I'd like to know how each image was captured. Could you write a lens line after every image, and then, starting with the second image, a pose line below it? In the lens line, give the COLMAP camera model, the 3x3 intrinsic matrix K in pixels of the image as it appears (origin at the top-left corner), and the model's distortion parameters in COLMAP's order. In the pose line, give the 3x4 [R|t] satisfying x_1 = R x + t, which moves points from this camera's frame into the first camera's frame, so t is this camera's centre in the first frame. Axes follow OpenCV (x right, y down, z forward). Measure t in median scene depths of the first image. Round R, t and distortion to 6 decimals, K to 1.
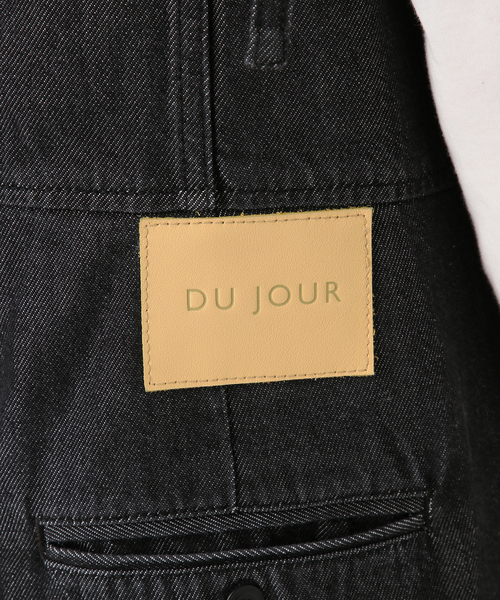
lens RADIAL K [[2471.2, 0, 247.5], [0, 2471.2, 298.6], [0, 0, 1]] dist [0.114180, 0.000000]
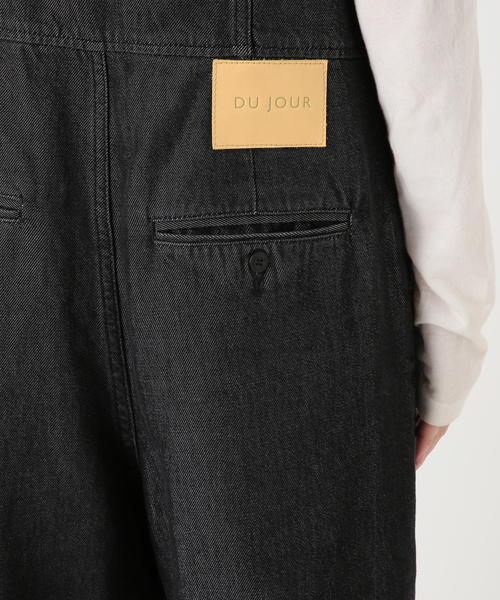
lens RADIAL K [[1841.3, 0, 252.8], [0, 1841.3, 300.7], [0, 0, 1]] dist [-0.022280, 0.000000]
pose [[0.996114, 0.014578, 0.086861, -0.132852], [-0.014769, 0.999890, 0.001550, 0.152753], [-0.086829, -0.002827, 0.996219, -0.454143]]
